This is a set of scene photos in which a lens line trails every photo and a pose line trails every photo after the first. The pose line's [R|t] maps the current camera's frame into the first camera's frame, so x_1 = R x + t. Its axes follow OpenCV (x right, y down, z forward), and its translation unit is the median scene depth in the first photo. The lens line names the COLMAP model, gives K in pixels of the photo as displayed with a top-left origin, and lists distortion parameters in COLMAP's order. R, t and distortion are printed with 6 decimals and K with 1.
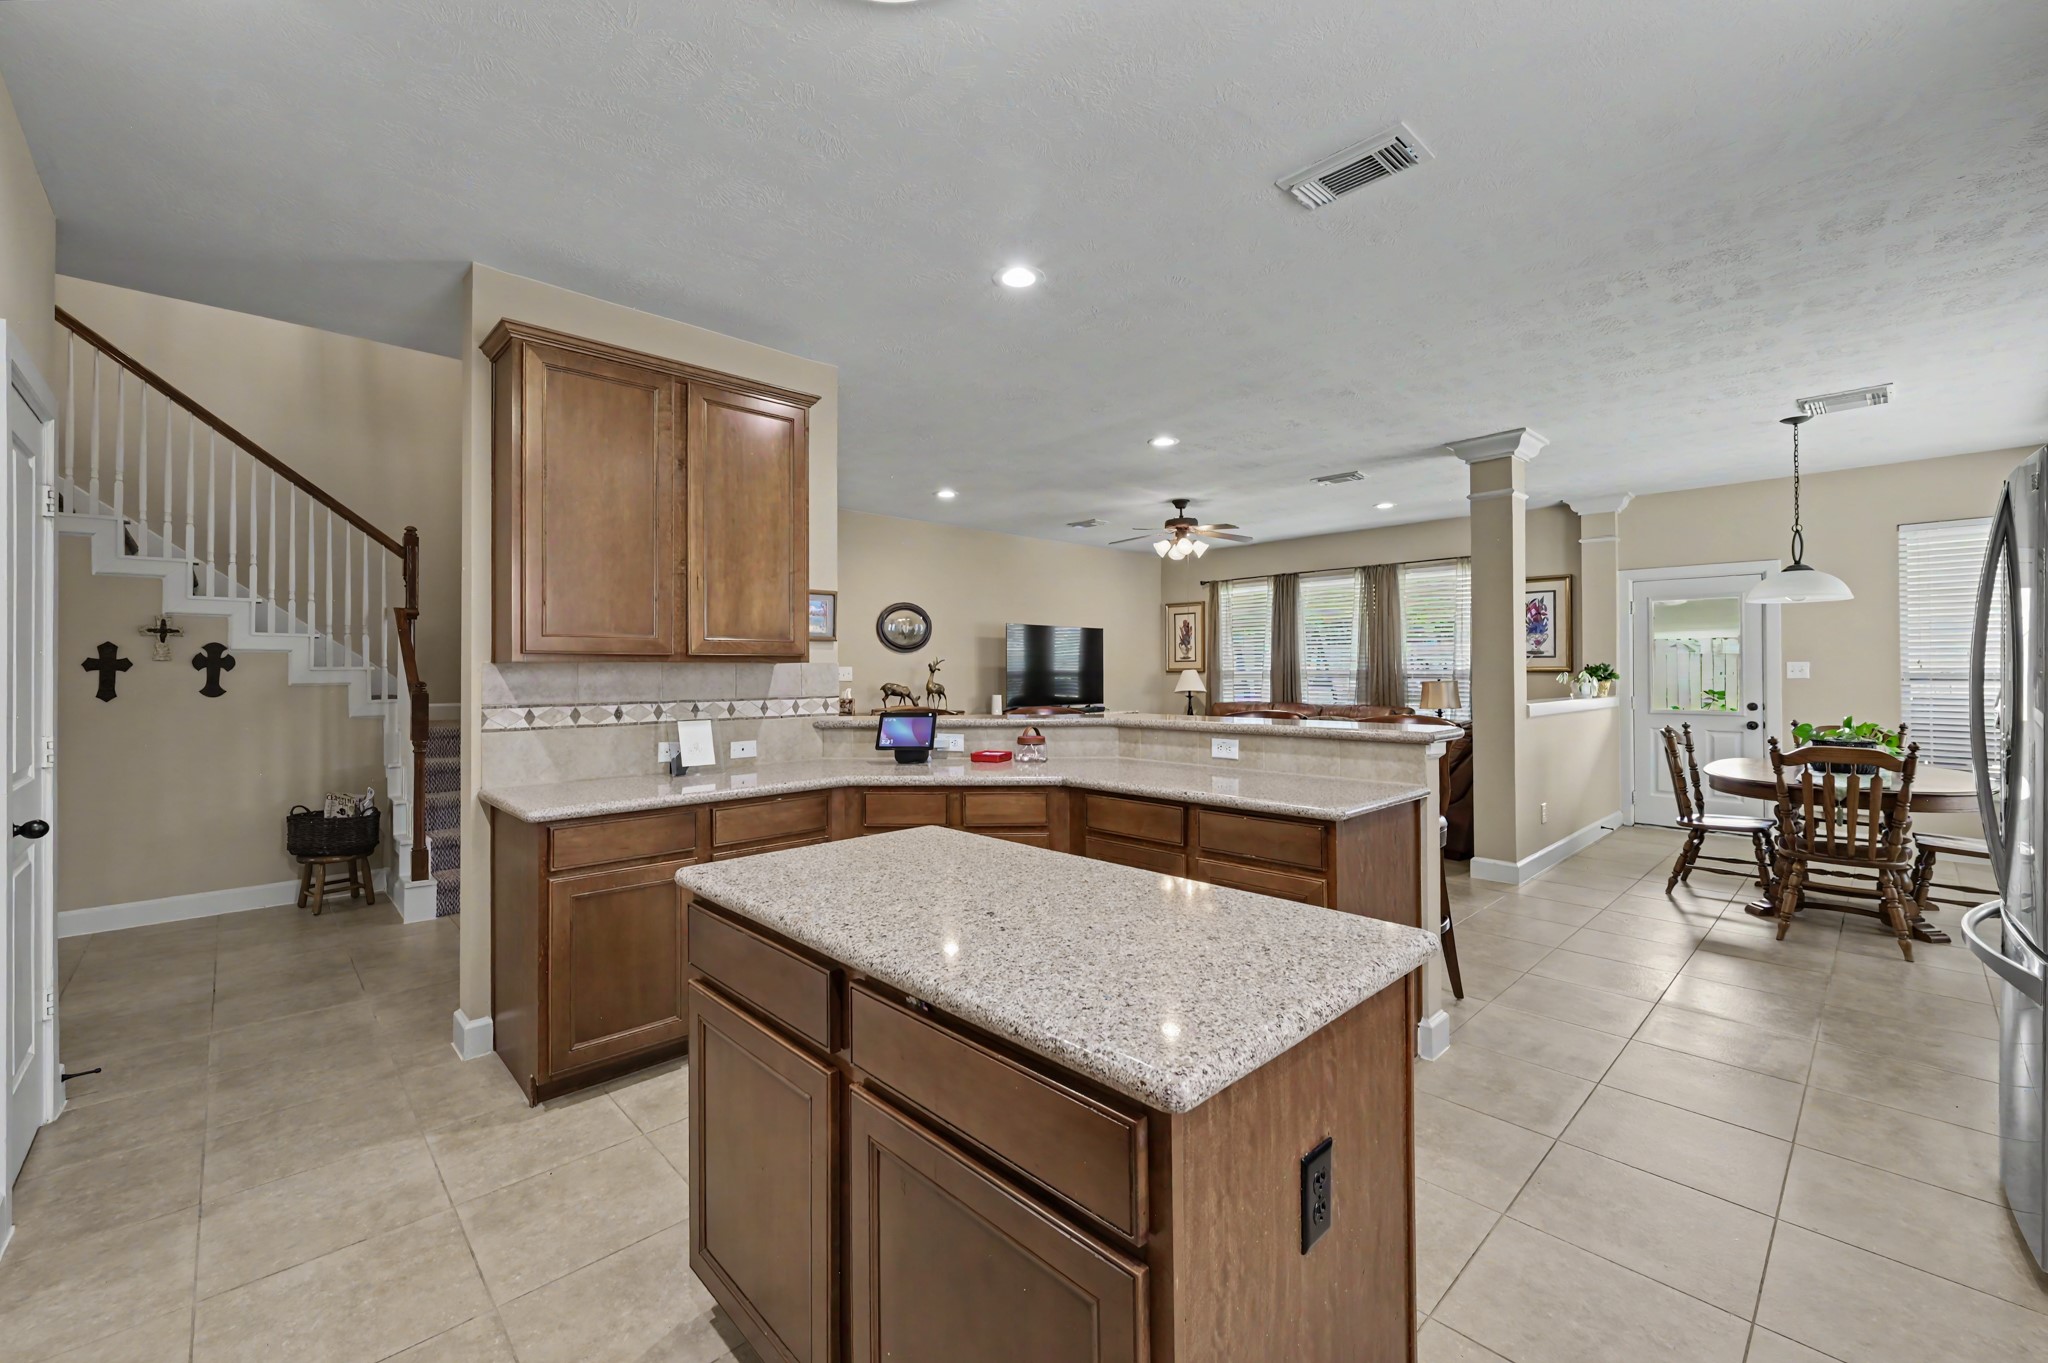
lens RADIAL K [[830.3, 0, 1027.7], [0, 830.3, 660.5], [0, 0, 1]] dist [-0.001129, 0.001105]
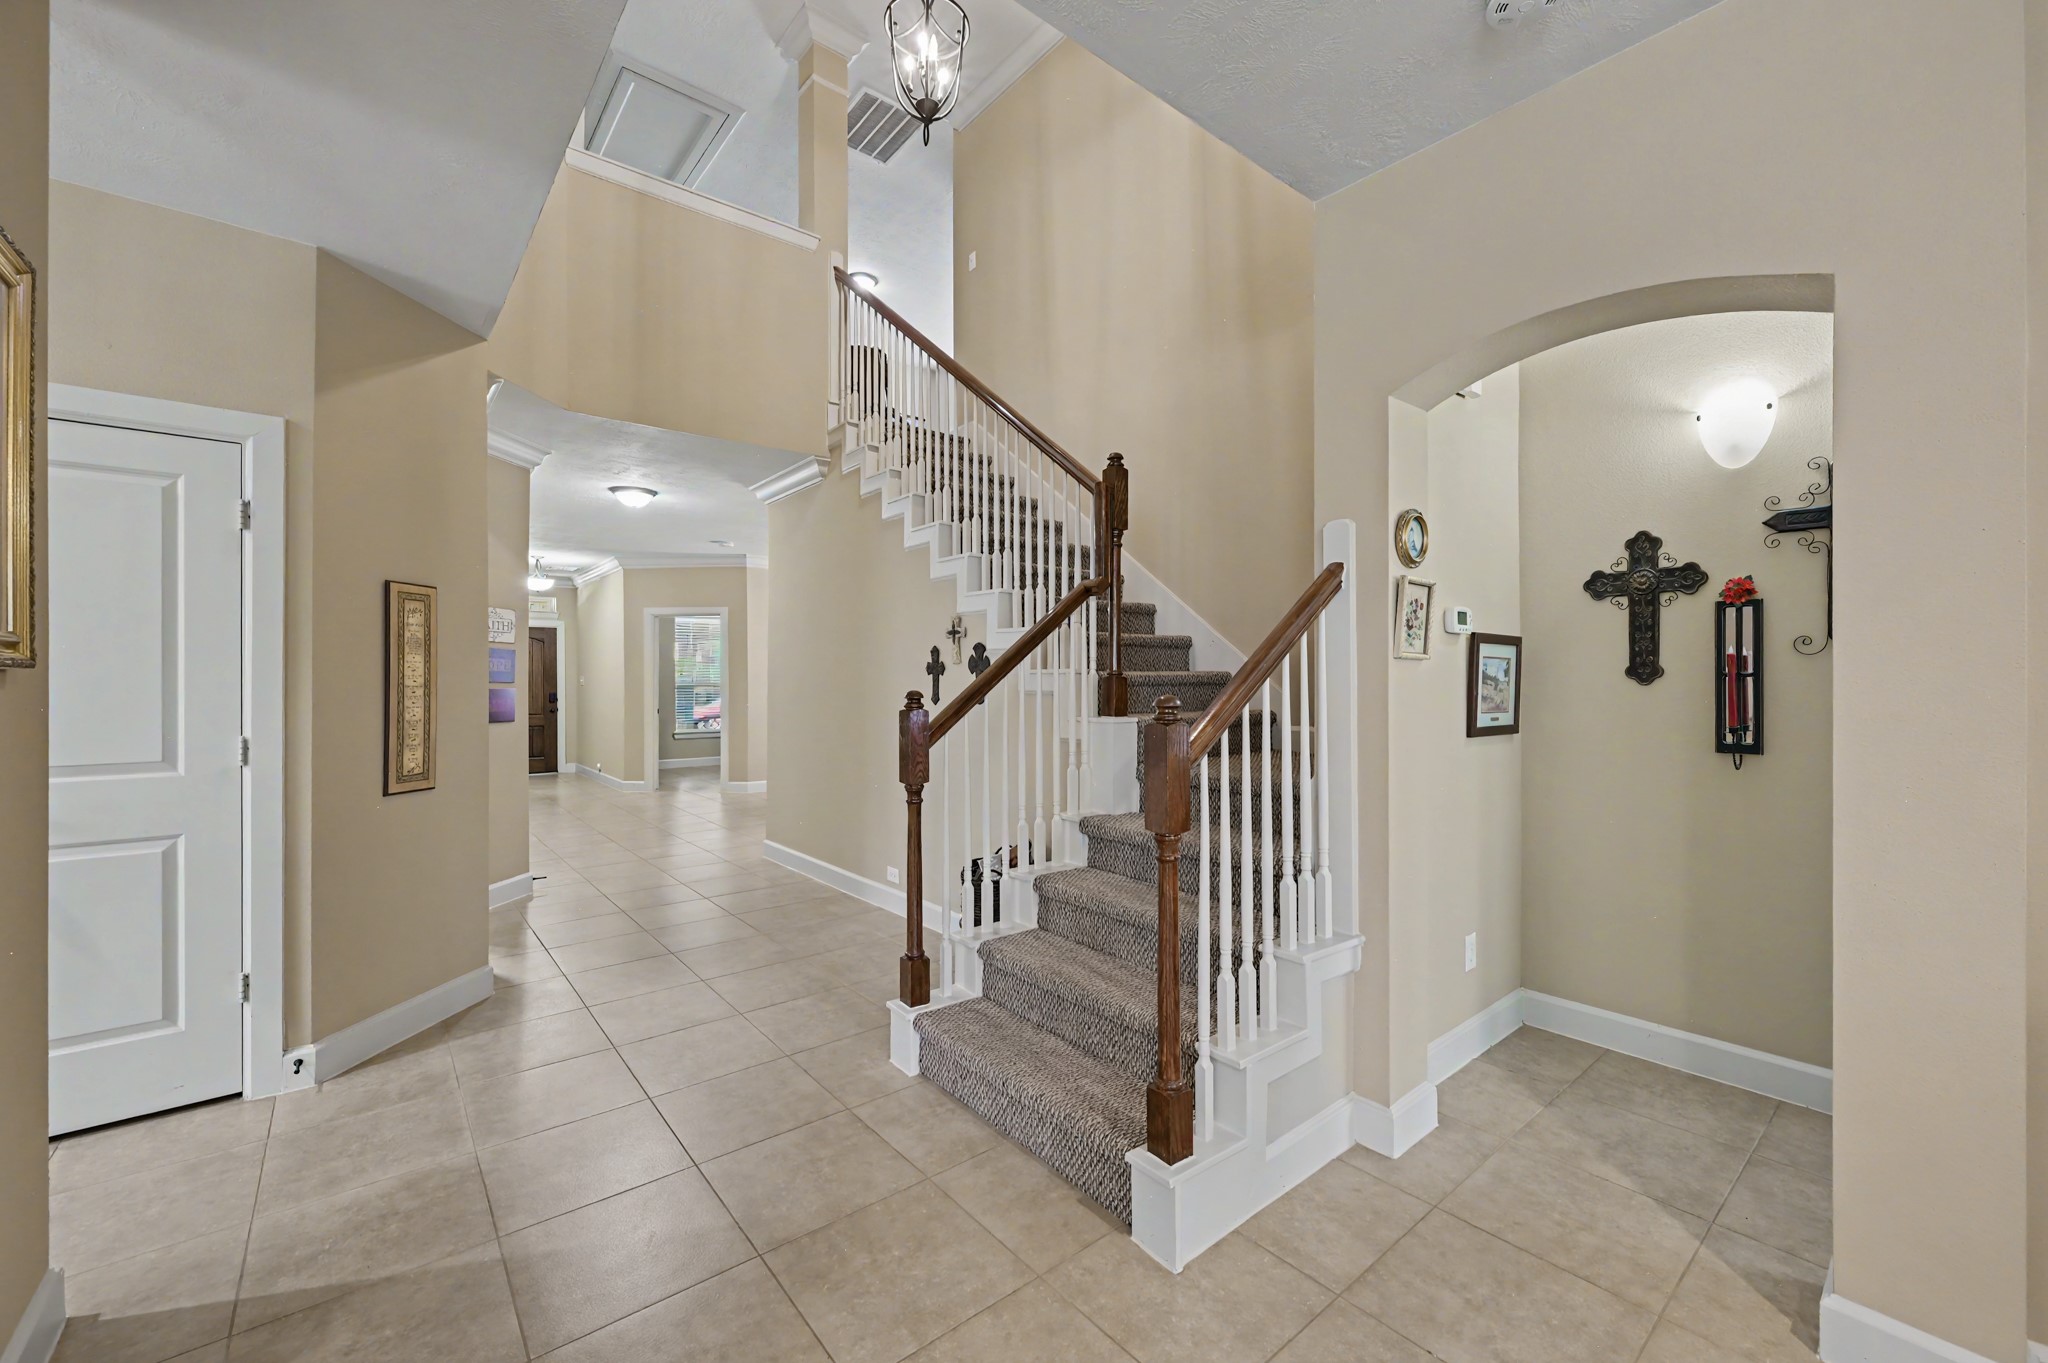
lens RADIAL K [[830.3, 0, 1025.5], [0, 830.3, 676.6], [0, 0, 1]] dist [-0.001129, 0.001105]
pose [[-0.065685, 0.002748, -0.997837, -0.096529], [0.013754, 0.999904, 0.001848, 0.014839], [0.997746, -0.013602, -0.065717, 1.185619]]
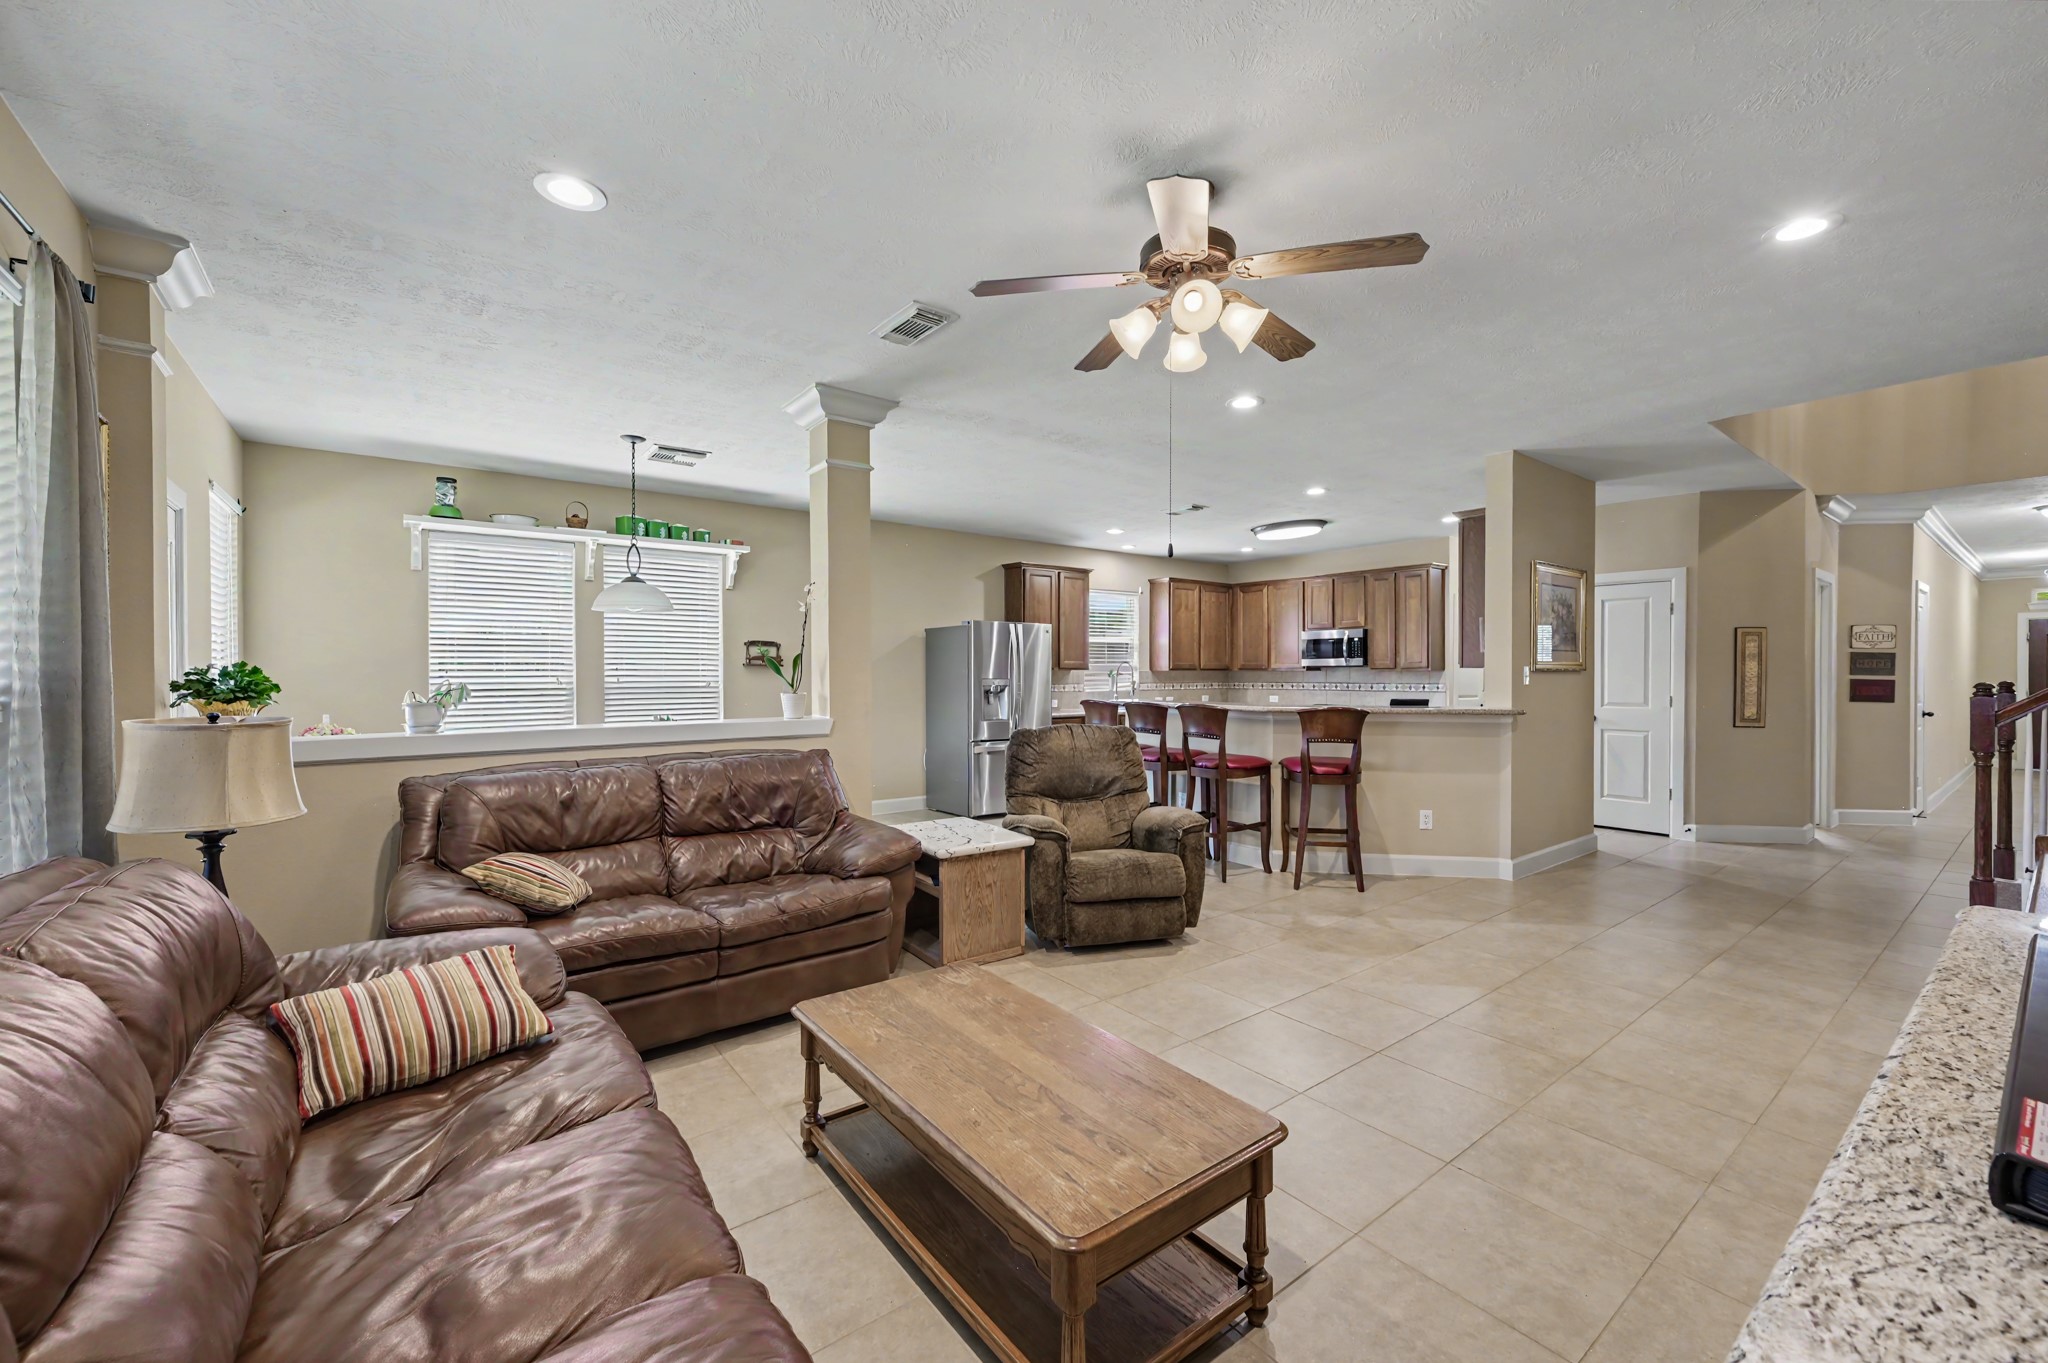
lens RADIAL K [[830.3, 0, 1018.1], [0, 830.3, 679.3], [0, 0, 1]] dist [-0.001129, 0.001105]
pose [[-0.996548, 0.003957, 0.082921, 0.416686], [0.003843, 0.999991, -0.001524, 0.019190], [-0.082926, -0.001200, -0.996555, 2.213982]]
